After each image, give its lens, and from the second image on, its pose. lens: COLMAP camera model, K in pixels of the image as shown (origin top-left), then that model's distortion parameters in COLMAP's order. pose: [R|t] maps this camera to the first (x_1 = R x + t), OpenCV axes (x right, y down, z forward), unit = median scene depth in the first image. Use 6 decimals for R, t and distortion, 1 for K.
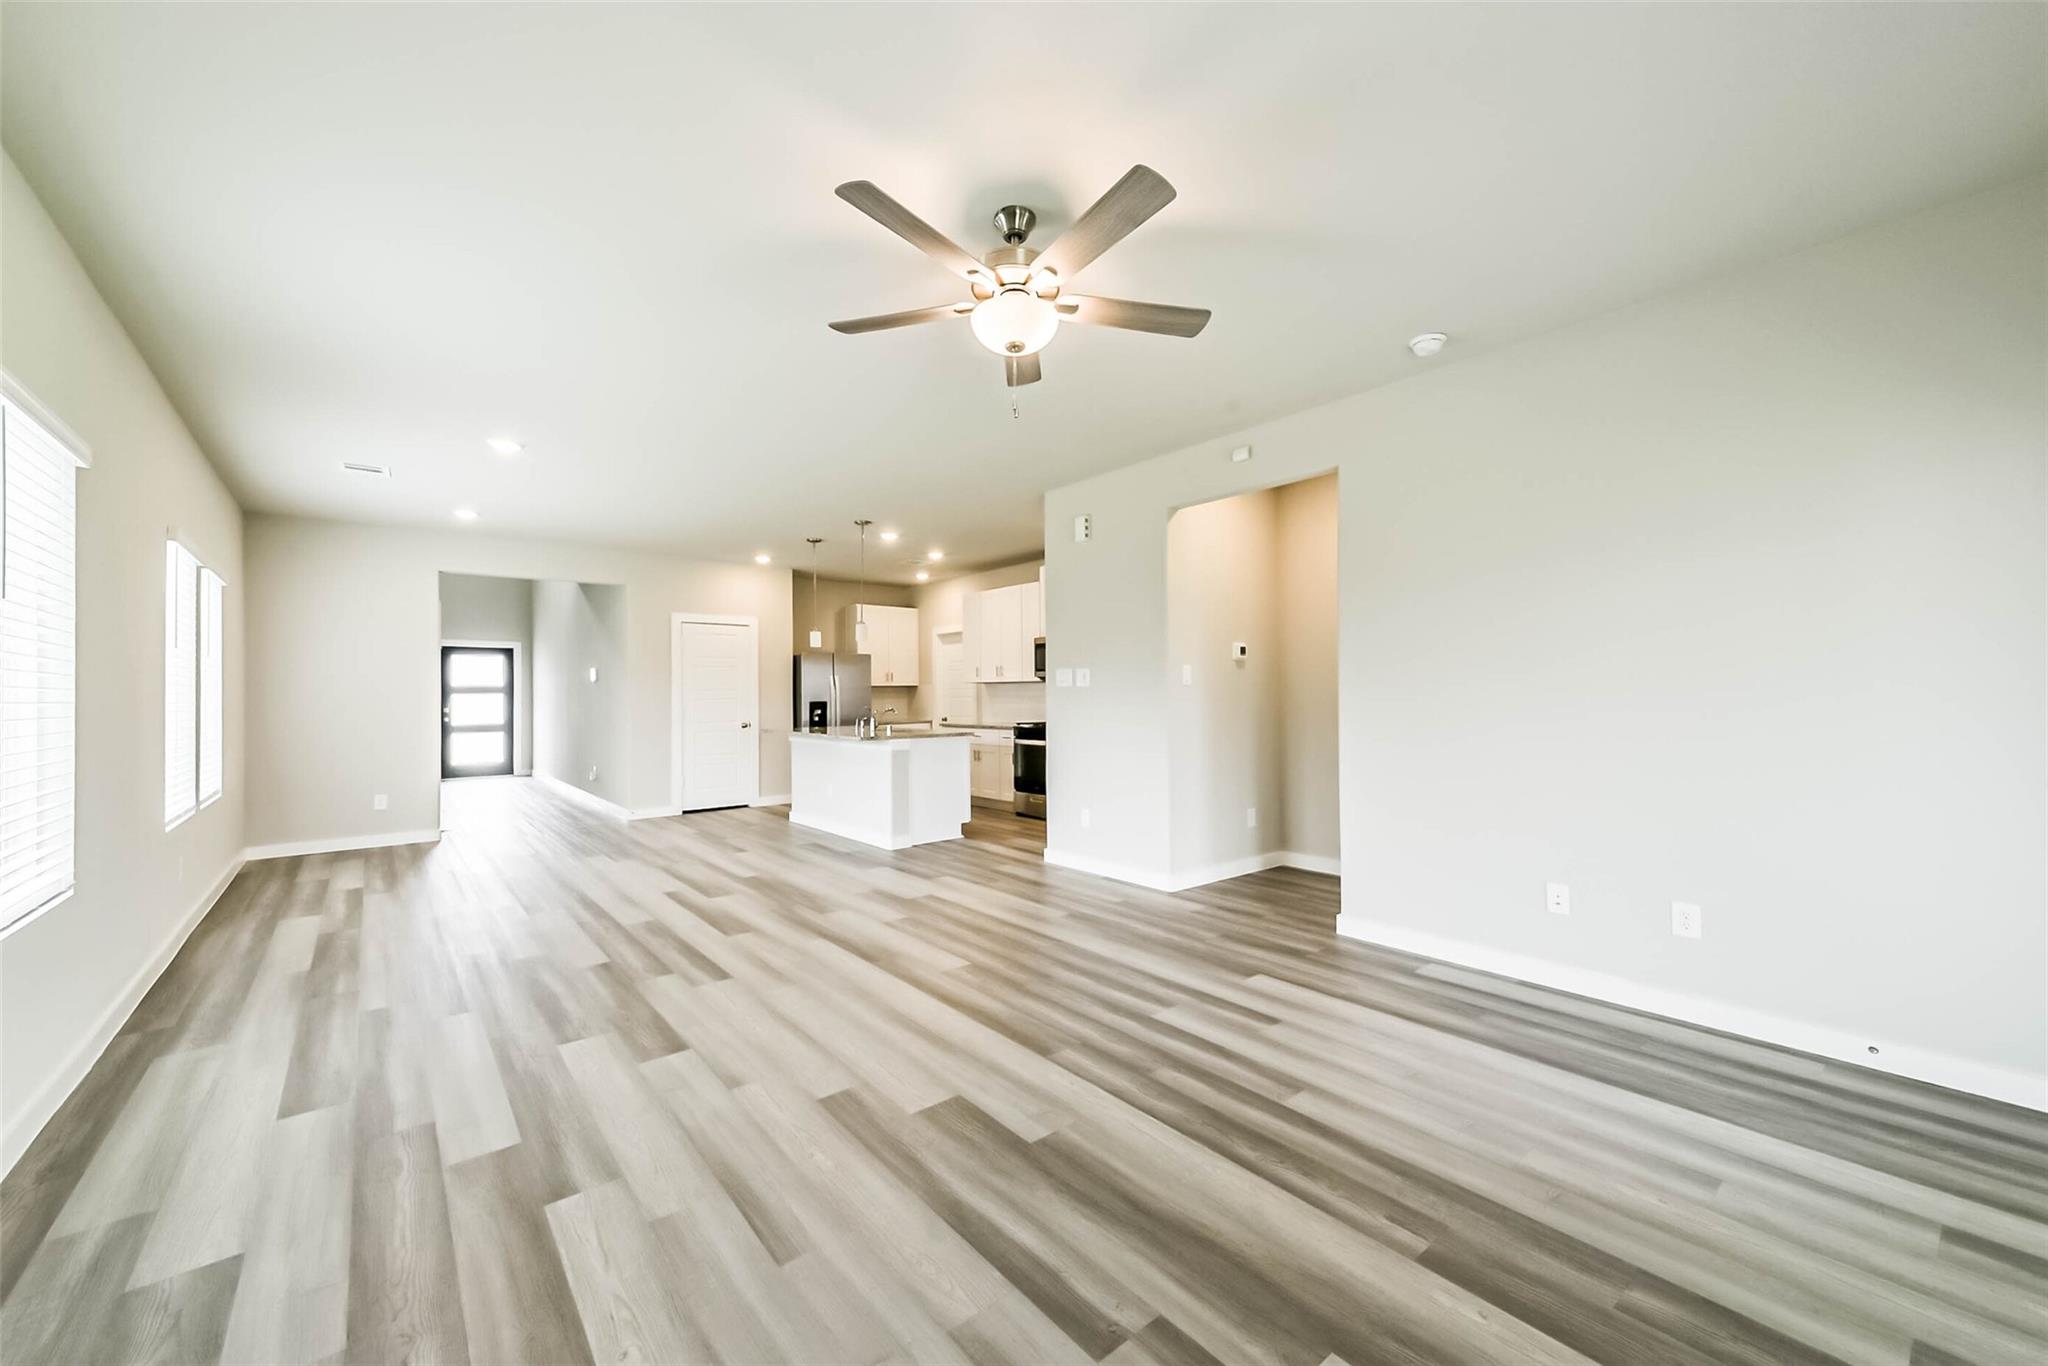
lens RADIAL K [[790.1, 0, 1031.5], [0, 790.1, 682.6], [0, 0, 1]] dist [0.036217, -0.000002]
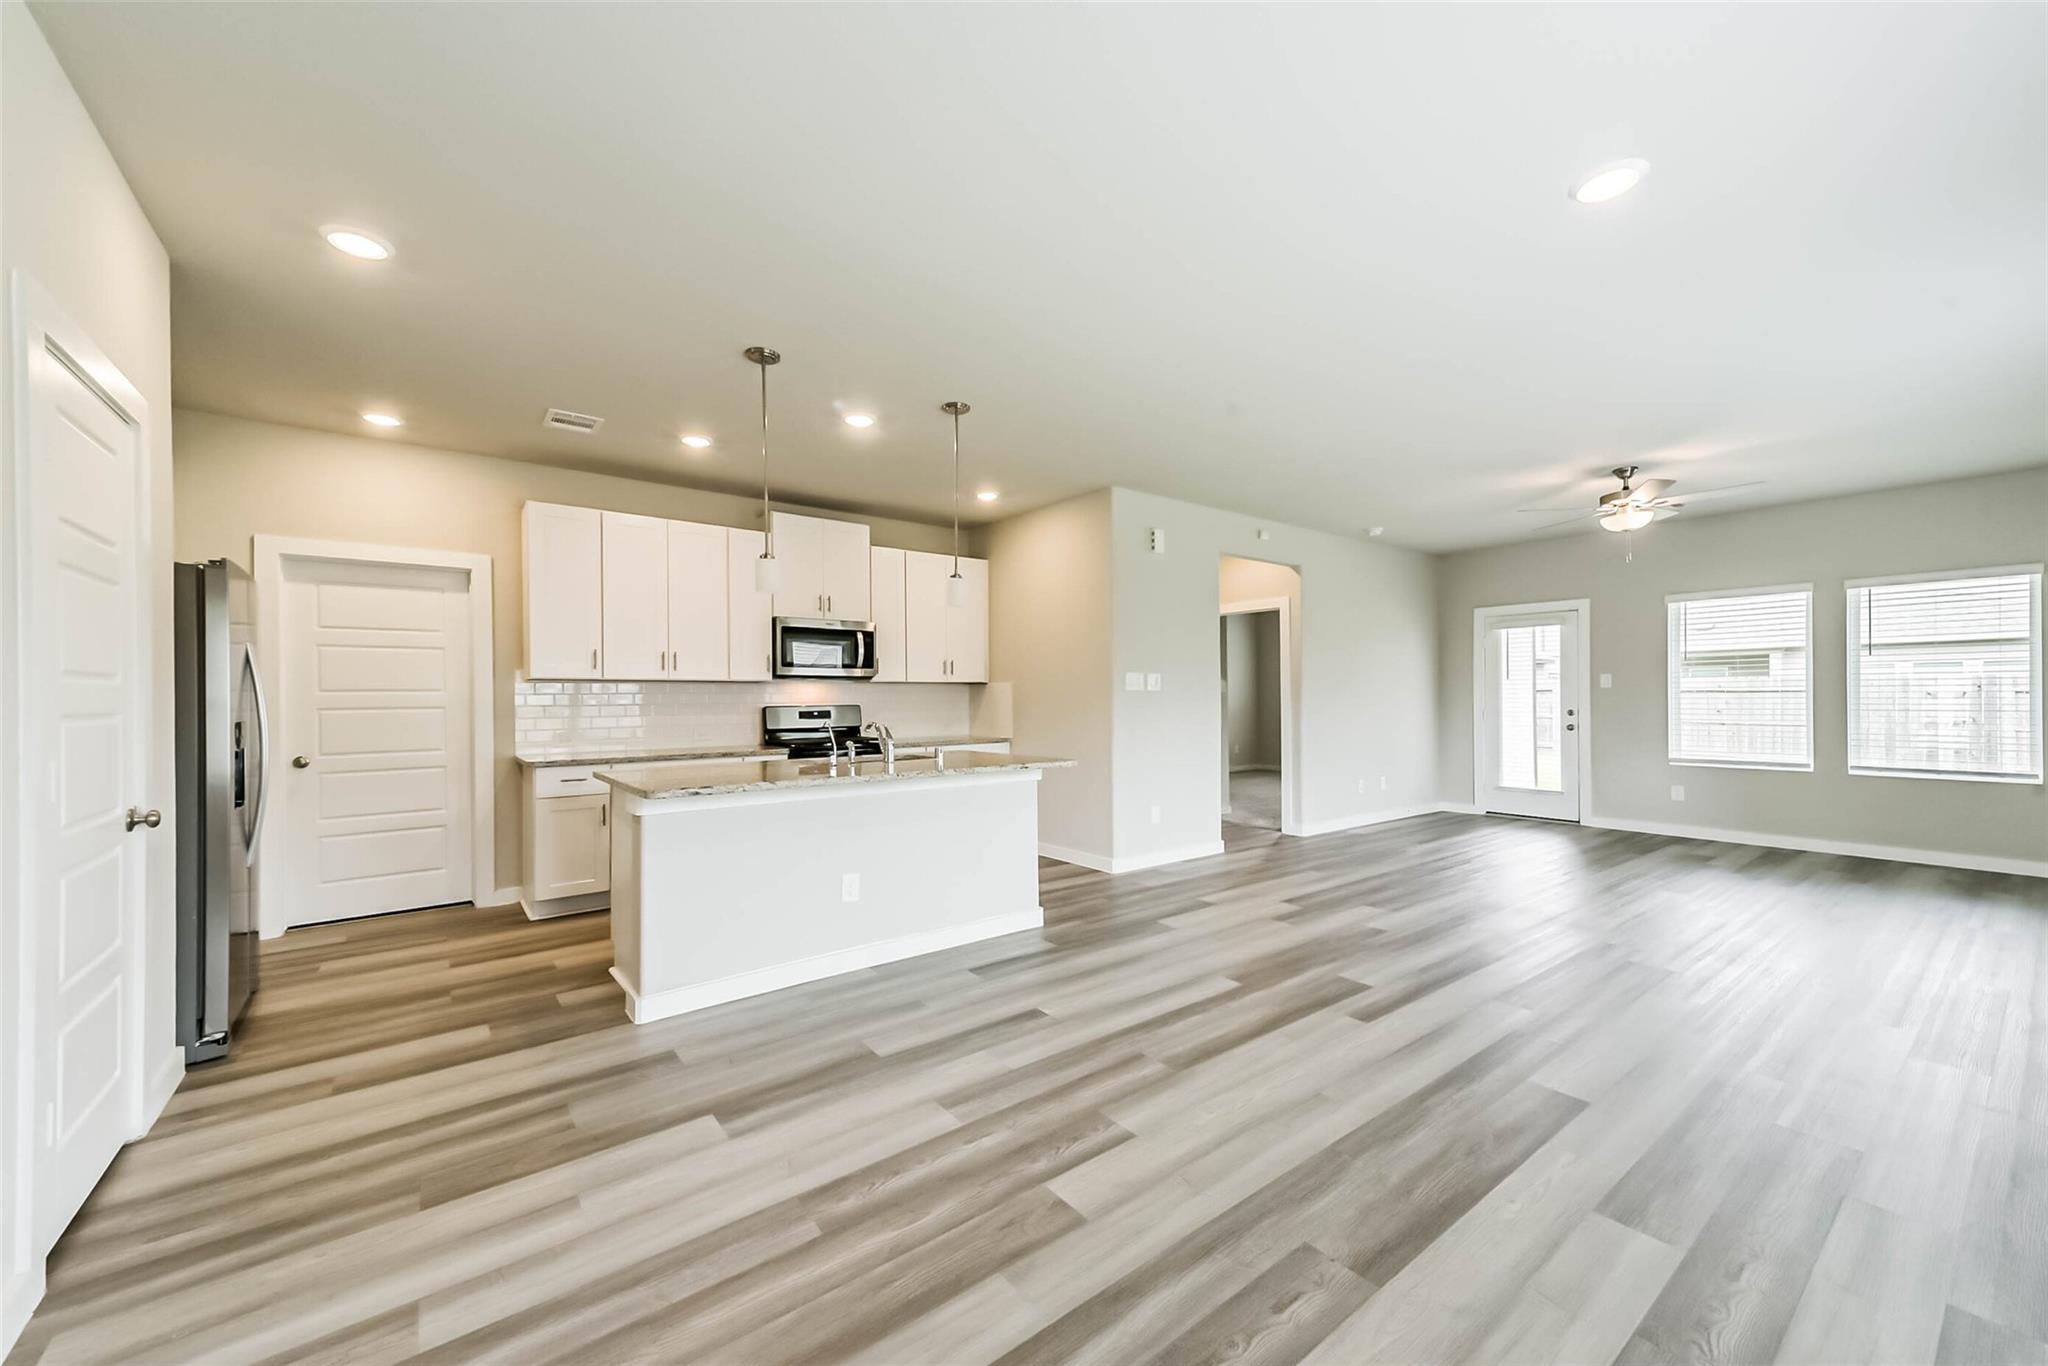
lens RADIAL K [[768.8, 0, 1033.0], [0, 768.8, 697.4], [0, 0, 1]] dist [0.039787, -0.009974]
pose [[0.029961, 0.008255, 0.999517, -0.597597], [-0.008396, 0.999933, -0.008007, 0.014516], [-0.999516, -0.008152, 0.030028, 0.701155]]
